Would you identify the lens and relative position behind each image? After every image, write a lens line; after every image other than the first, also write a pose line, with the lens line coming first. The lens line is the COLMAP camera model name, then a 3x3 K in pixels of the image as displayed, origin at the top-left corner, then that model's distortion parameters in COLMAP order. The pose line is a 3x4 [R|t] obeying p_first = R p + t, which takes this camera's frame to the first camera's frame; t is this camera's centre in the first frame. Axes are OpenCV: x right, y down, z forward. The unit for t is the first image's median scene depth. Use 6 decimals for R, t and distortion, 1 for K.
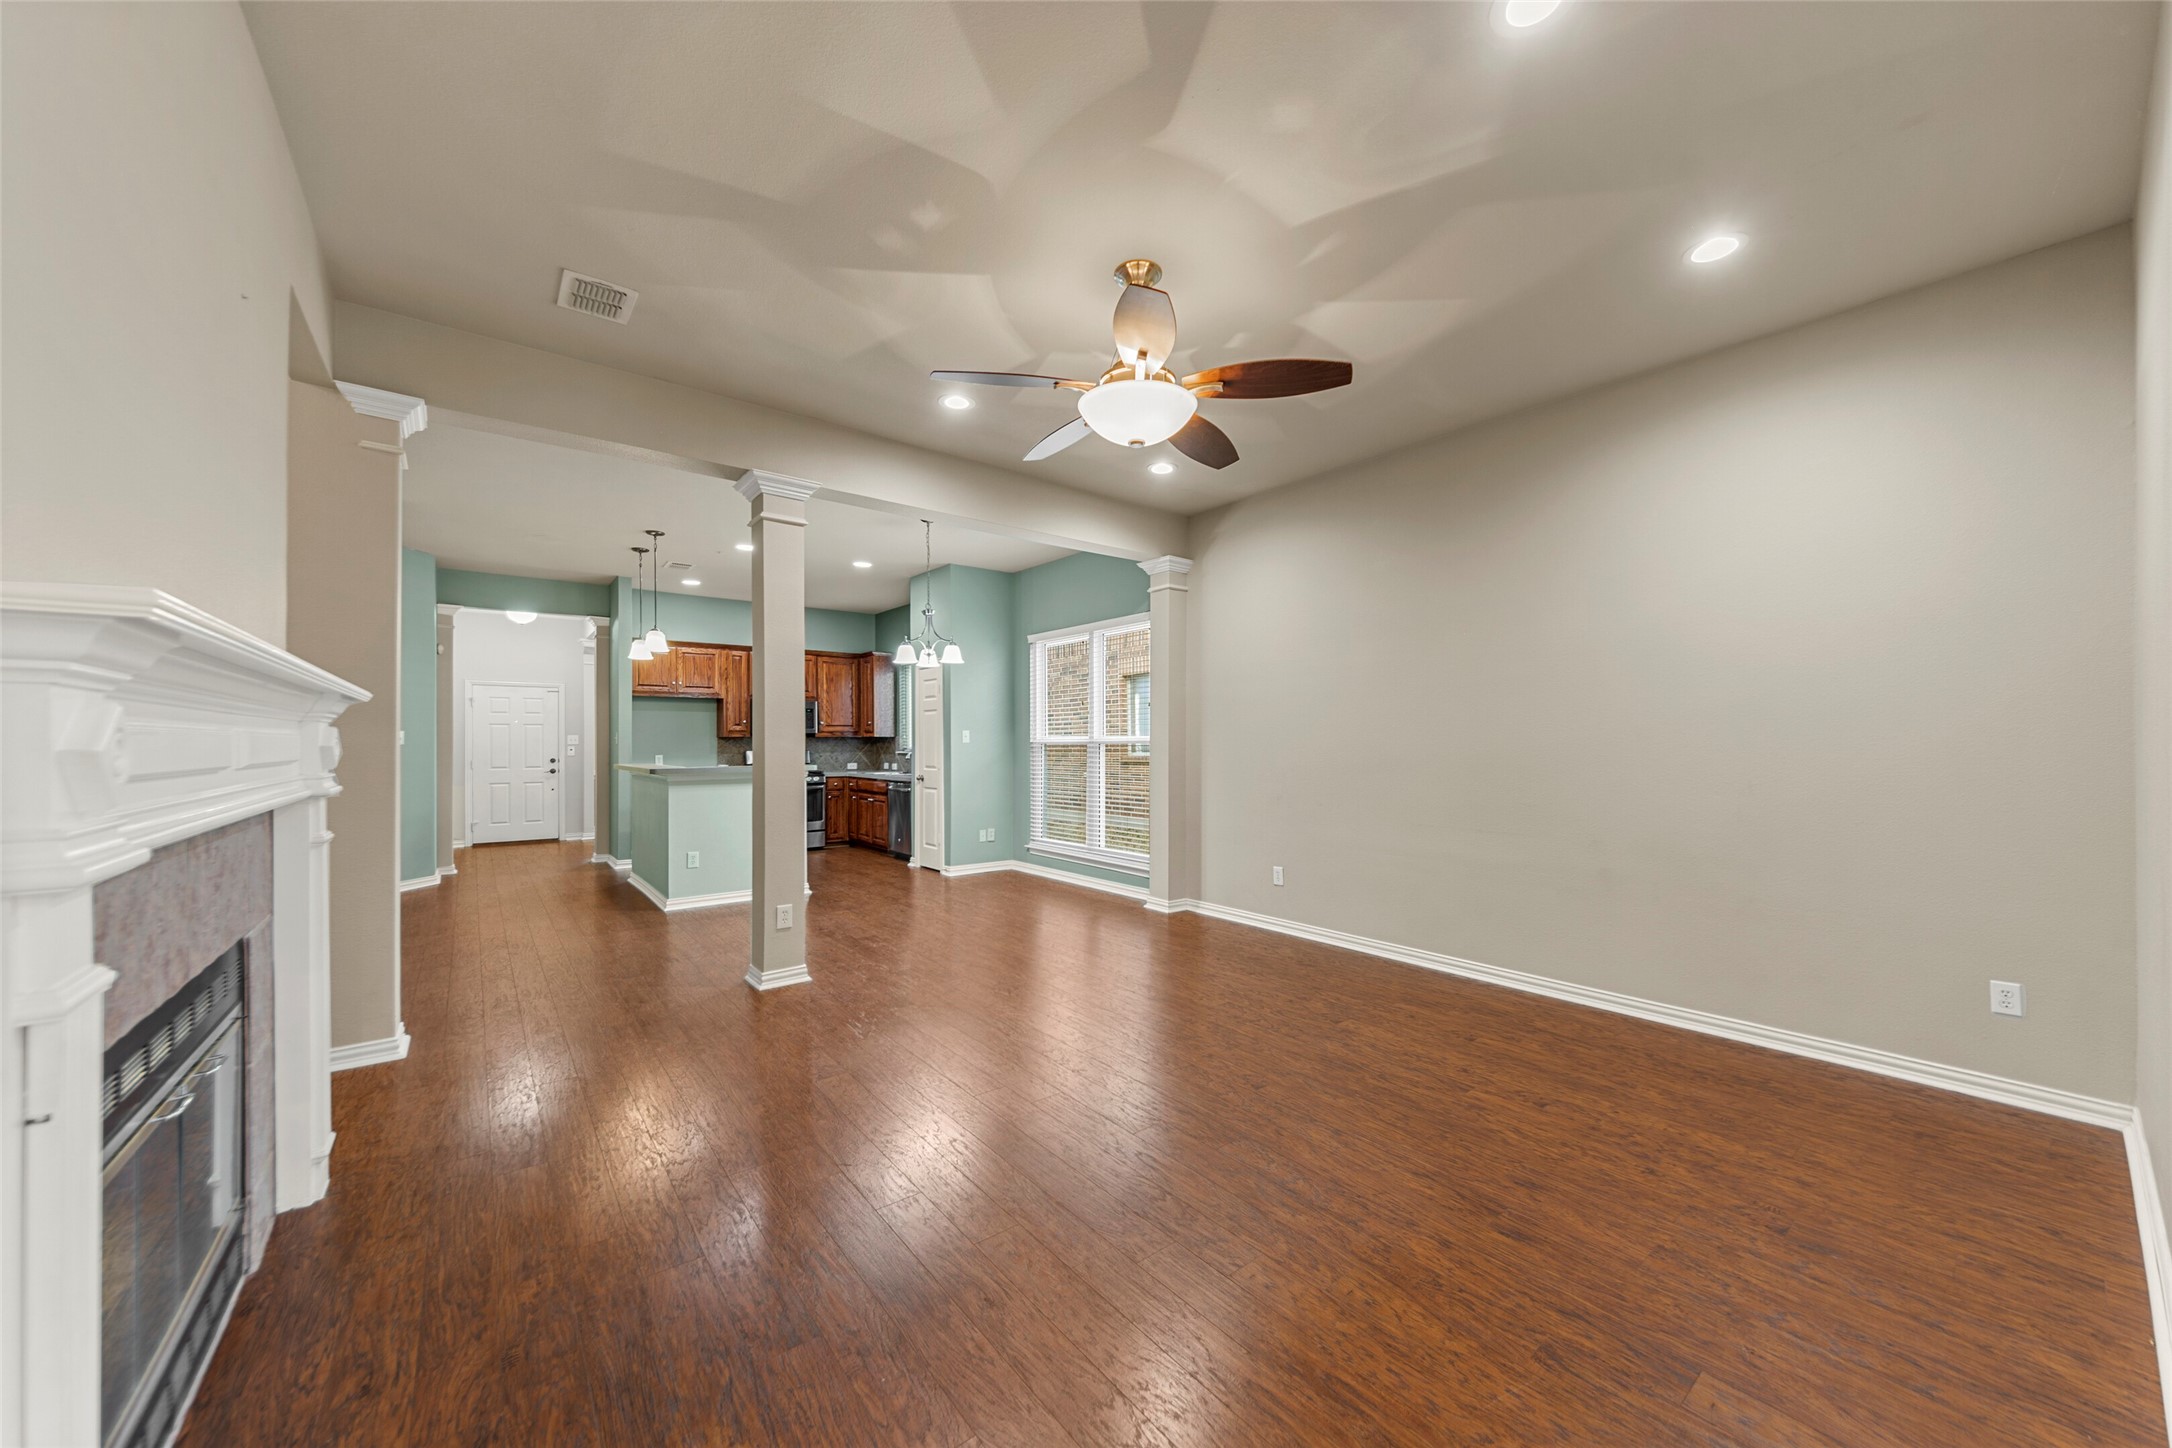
lens RADIAL K [[782.8, 0, 1081.9], [0, 782.8, 738.8], [0, 0, 1]] dist [-0.002088, -0.000248]
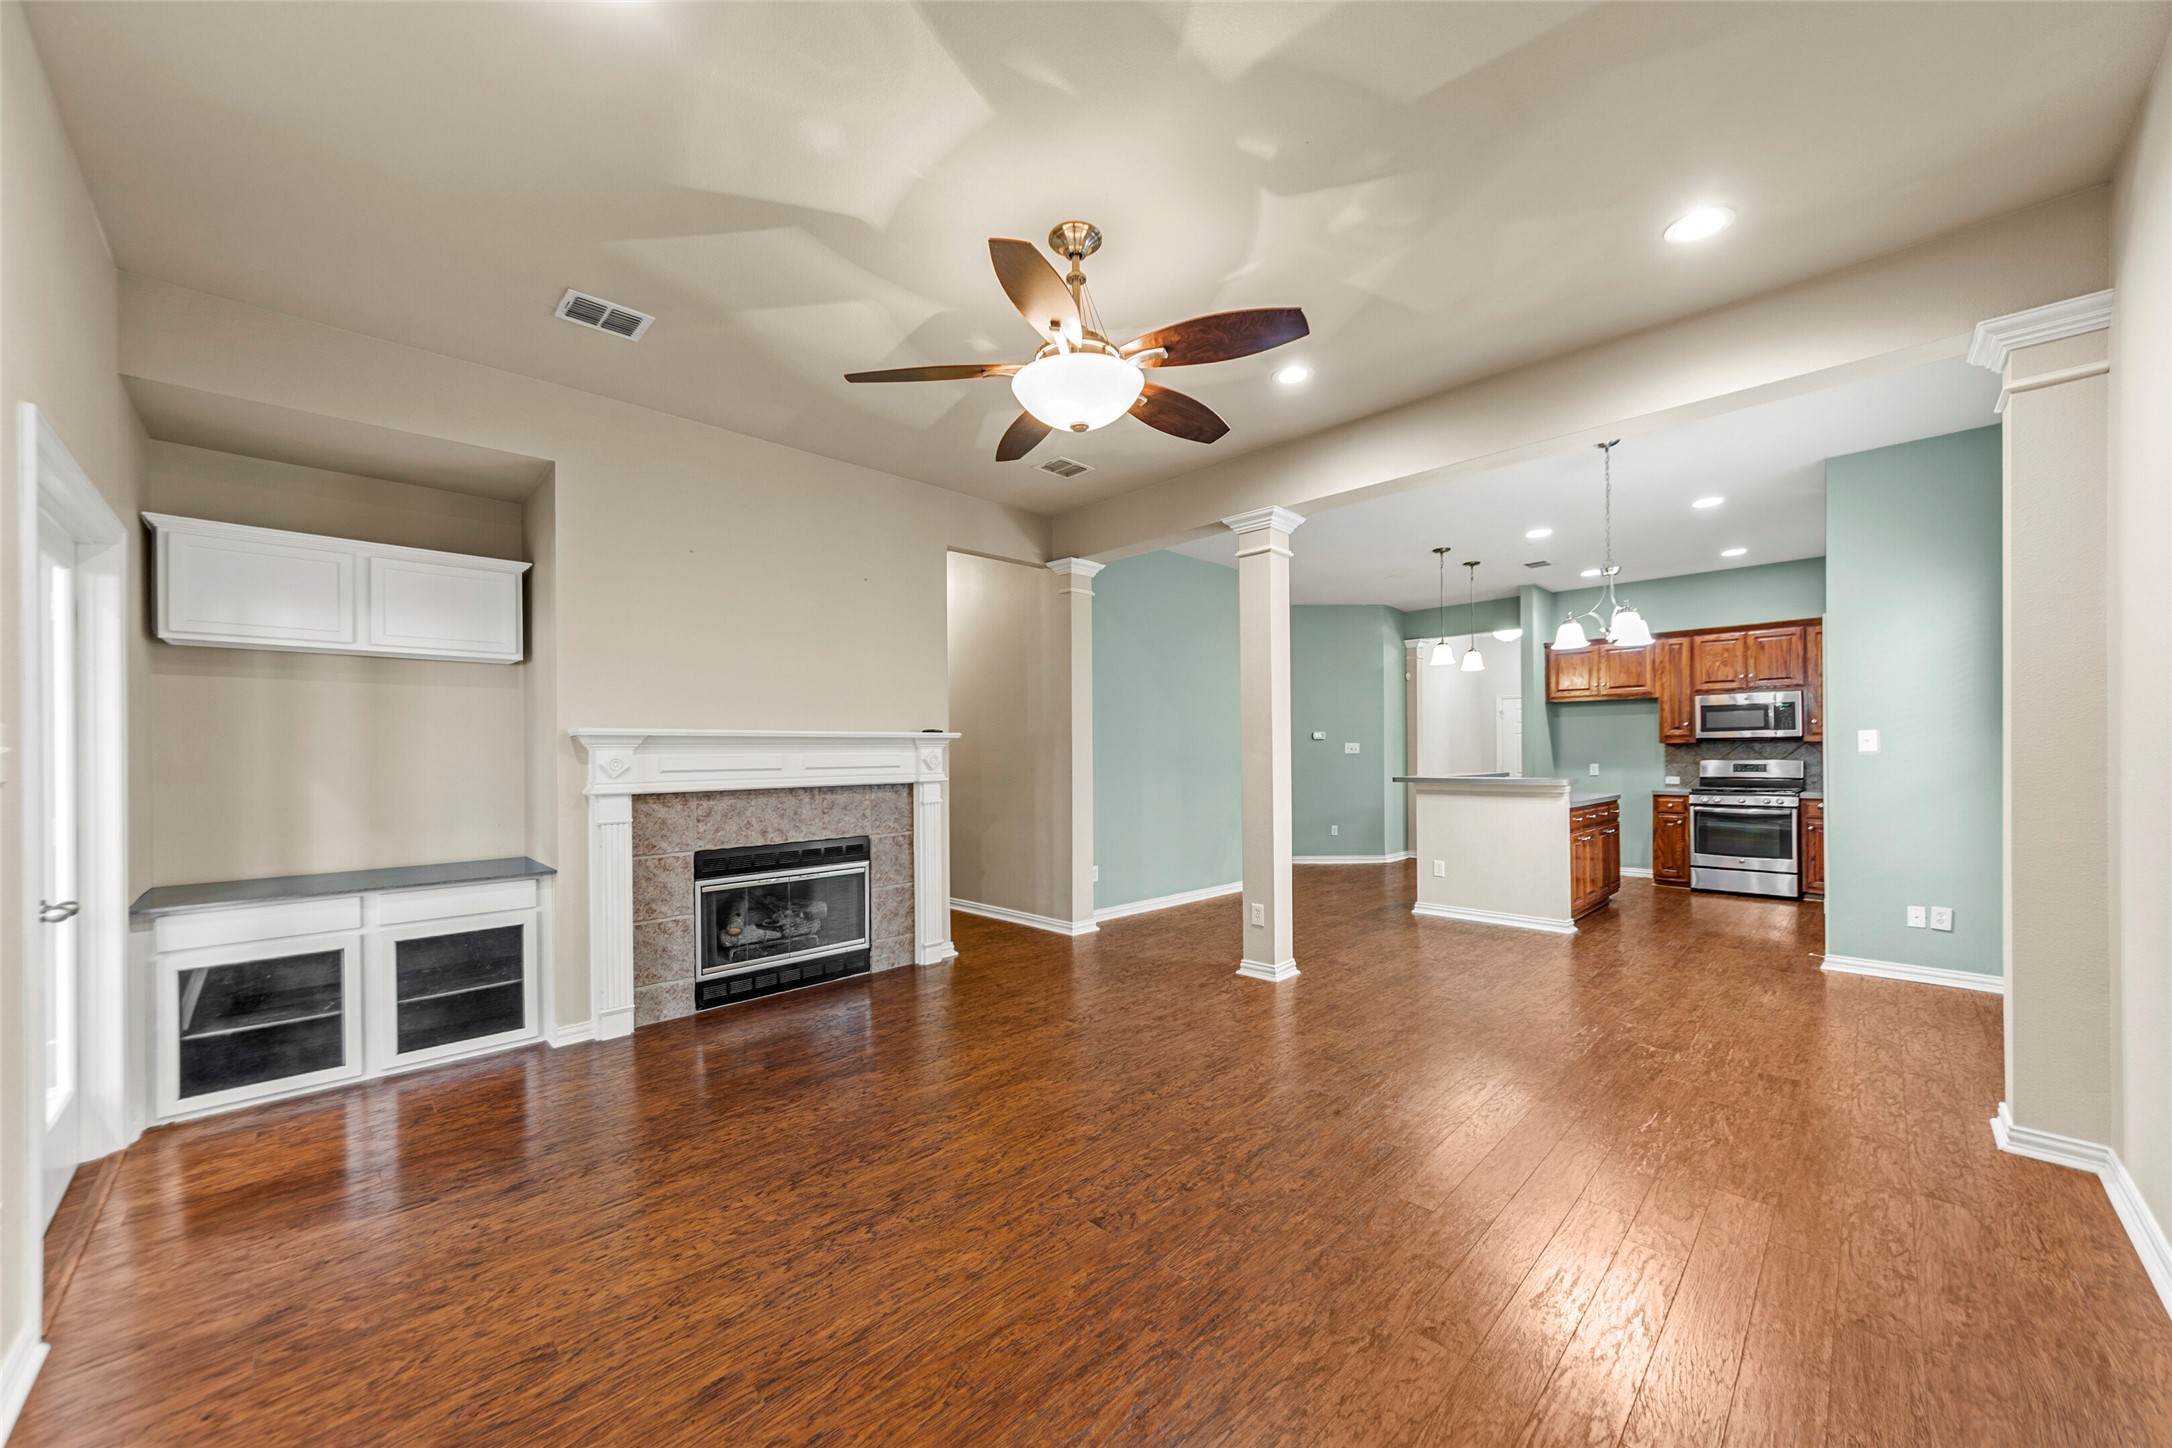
lens RADIAL K [[782.8, 0, 1088.0], [0, 782.8, 753.3], [0, 0, 1]] dist [-0.002088, -0.000248]
pose [[0.124259, 0.005933, -0.992232, 0.310134], [0.011201, 0.999910, 0.007382, -0.004380], [0.992187, -0.012031, 0.124181, 0.287575]]
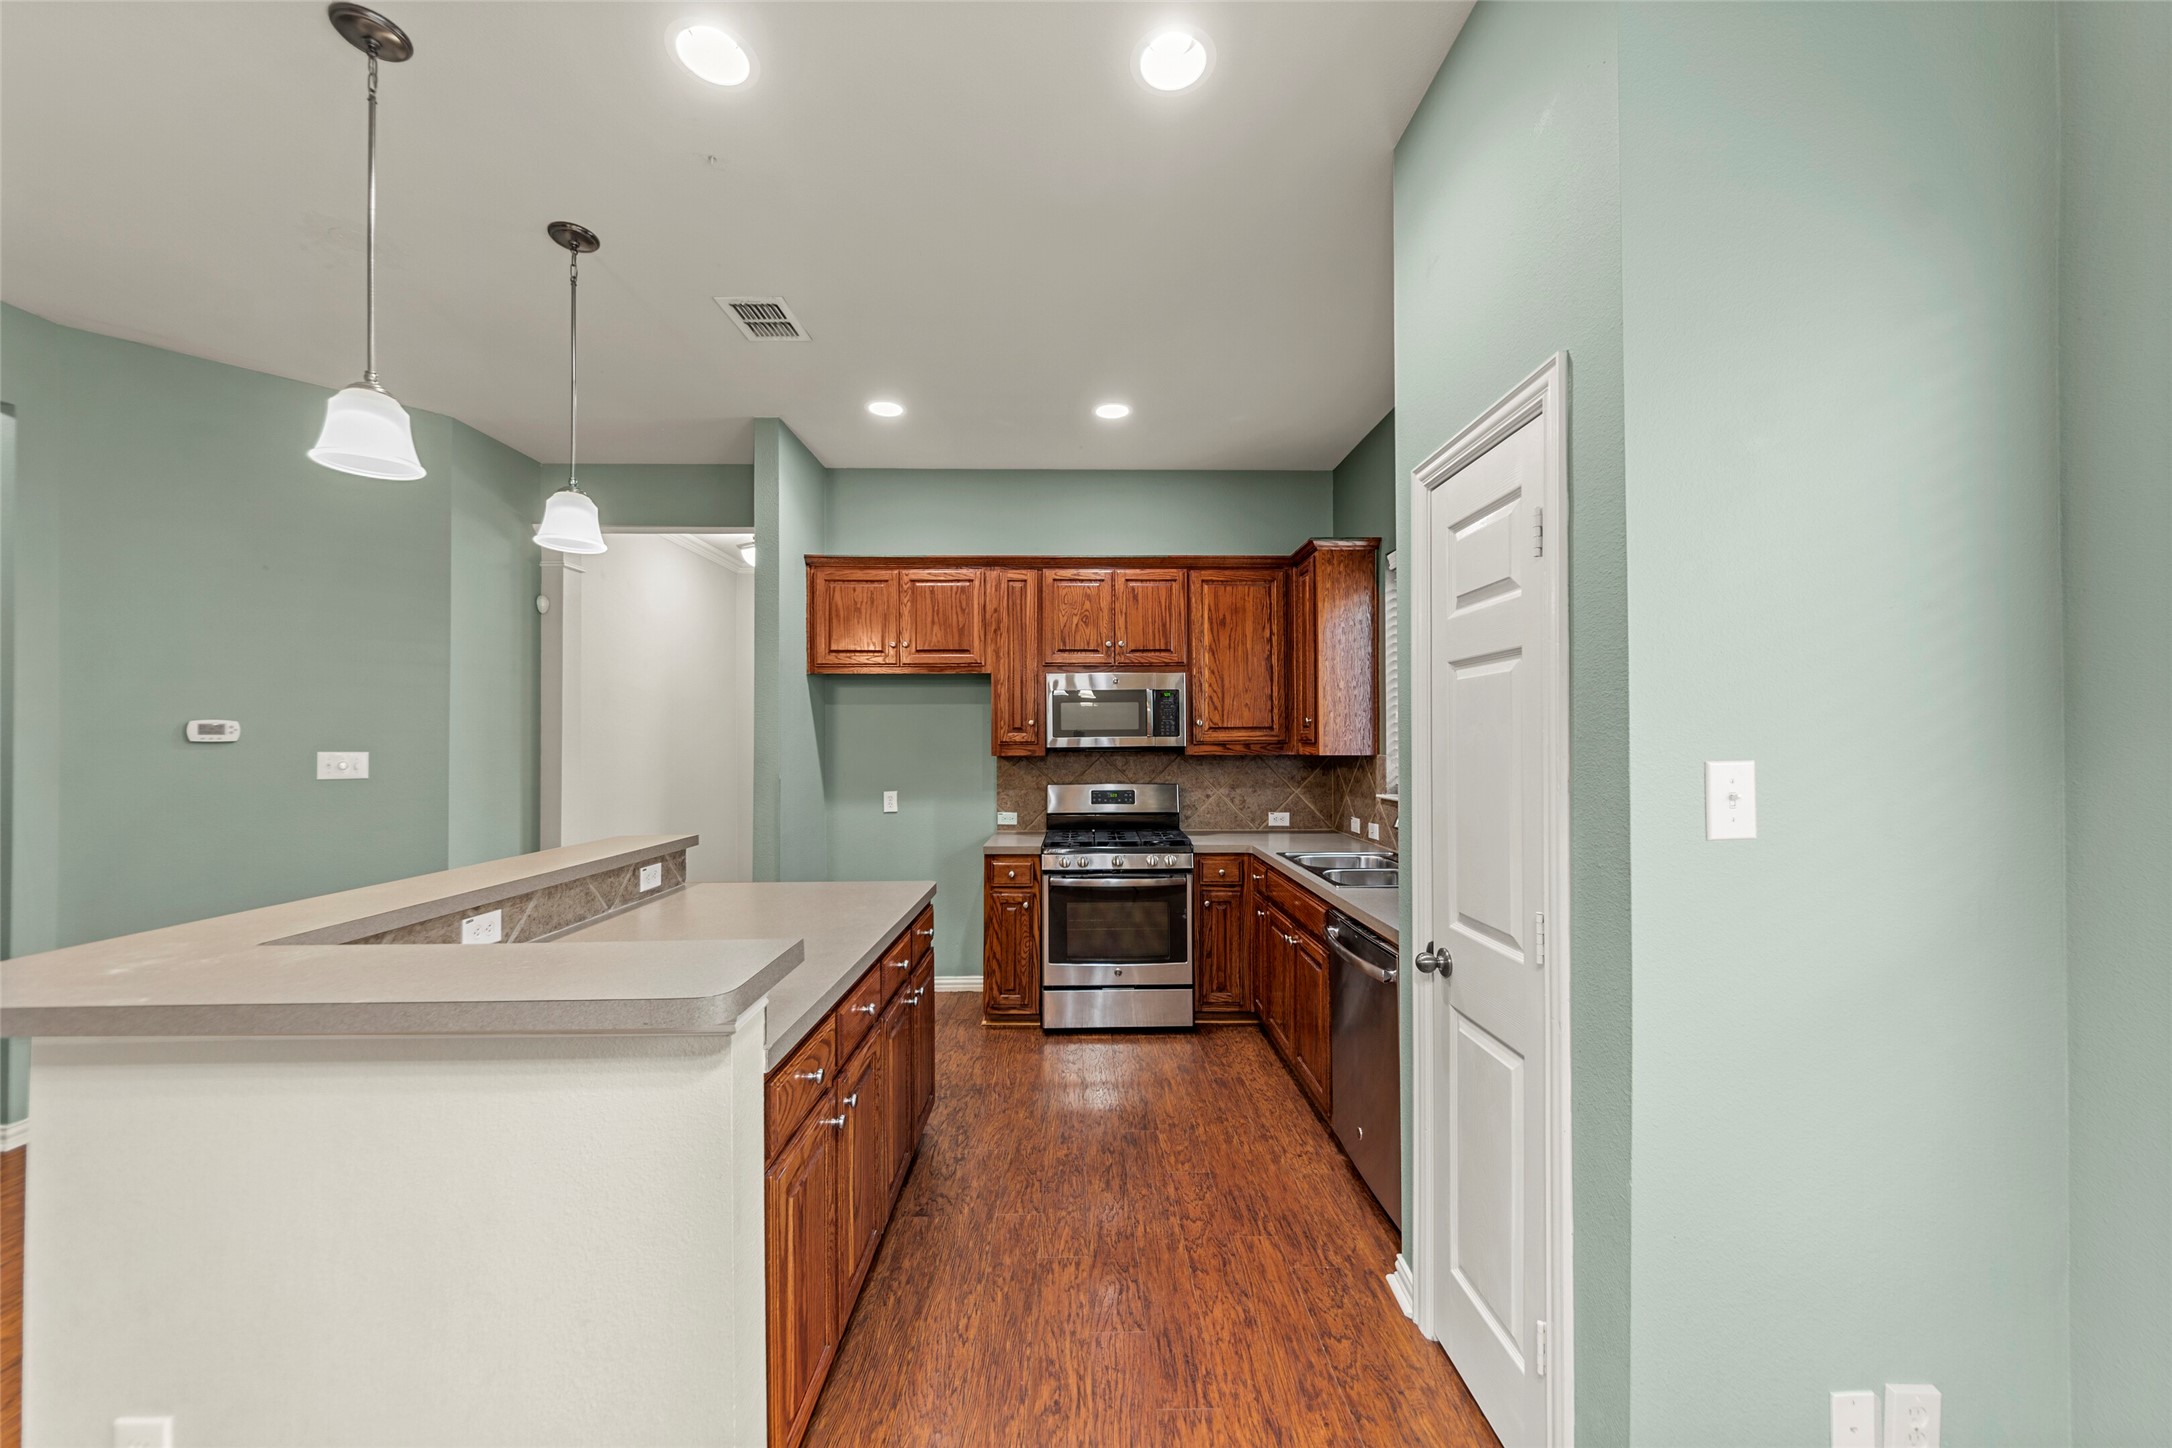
lens RADIAL K [[782.8, 0, 1080.8], [0, 782.8, 731.3], [0, 0, 1]] dist [-0.002088, -0.000248]
pose [[0.798544, -0.003993, -0.601923, -0.134755], [-0.000014, 0.999978, -0.006651, -0.013980], [0.601936, 0.005319, 0.798526, 0.669520]]
